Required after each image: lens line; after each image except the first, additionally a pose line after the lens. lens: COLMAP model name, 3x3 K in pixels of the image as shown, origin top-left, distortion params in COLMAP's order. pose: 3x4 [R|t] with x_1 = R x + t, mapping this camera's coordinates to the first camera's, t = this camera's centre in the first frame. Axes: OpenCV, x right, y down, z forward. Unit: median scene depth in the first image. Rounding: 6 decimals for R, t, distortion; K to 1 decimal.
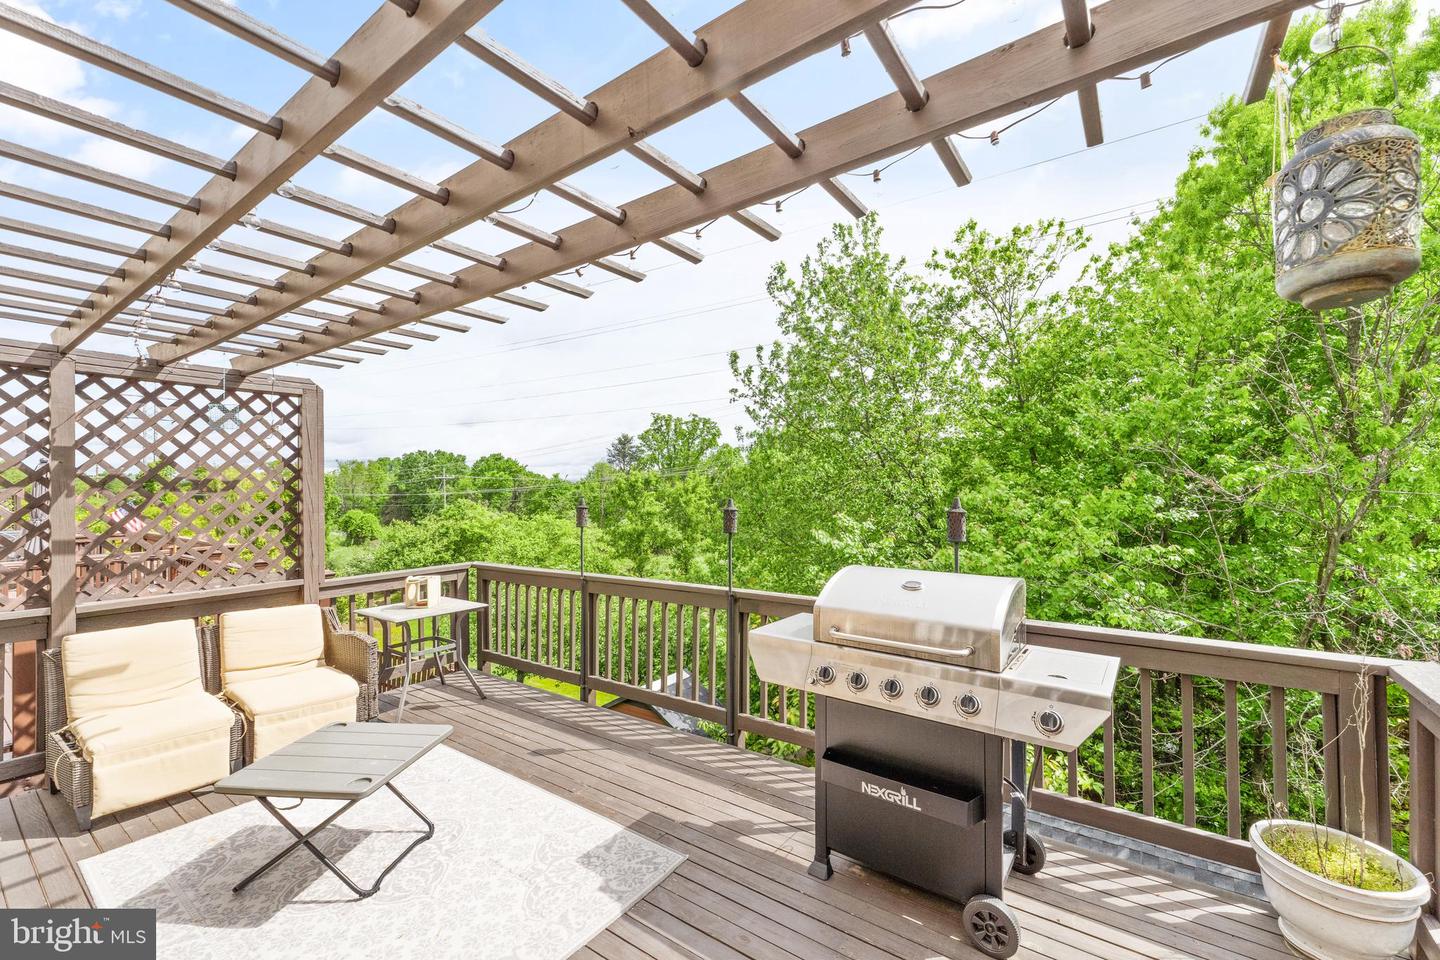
lens RADIAL K [[592.6, 0, 727.5], [0, 592.6, 481.3], [0, 0, 1]] dist [0.000409, 0.000063]
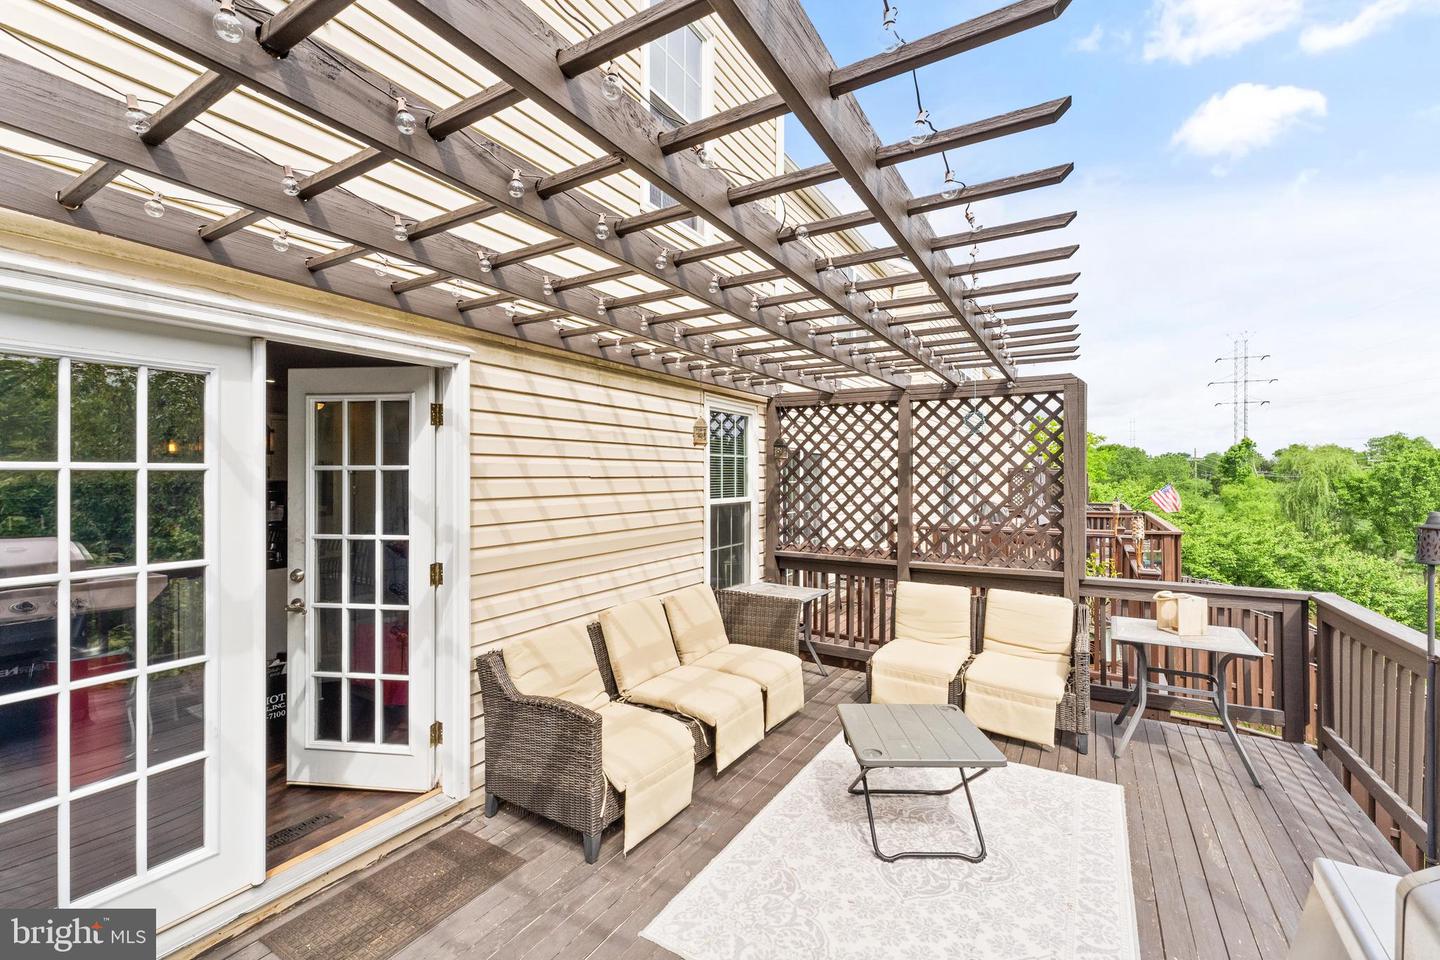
lens RADIAL K [[592.6, 0, 727.5], [0, 592.6, 481.3], [0, 0, 1]] dist [0.000409, 0.000063]
pose [[0.082629, 0.007439, -0.996553, 0.277795], [0.006119, 0.999950, 0.007971, -0.002027], [0.996562, -0.006756, 0.082579, 0.393909]]
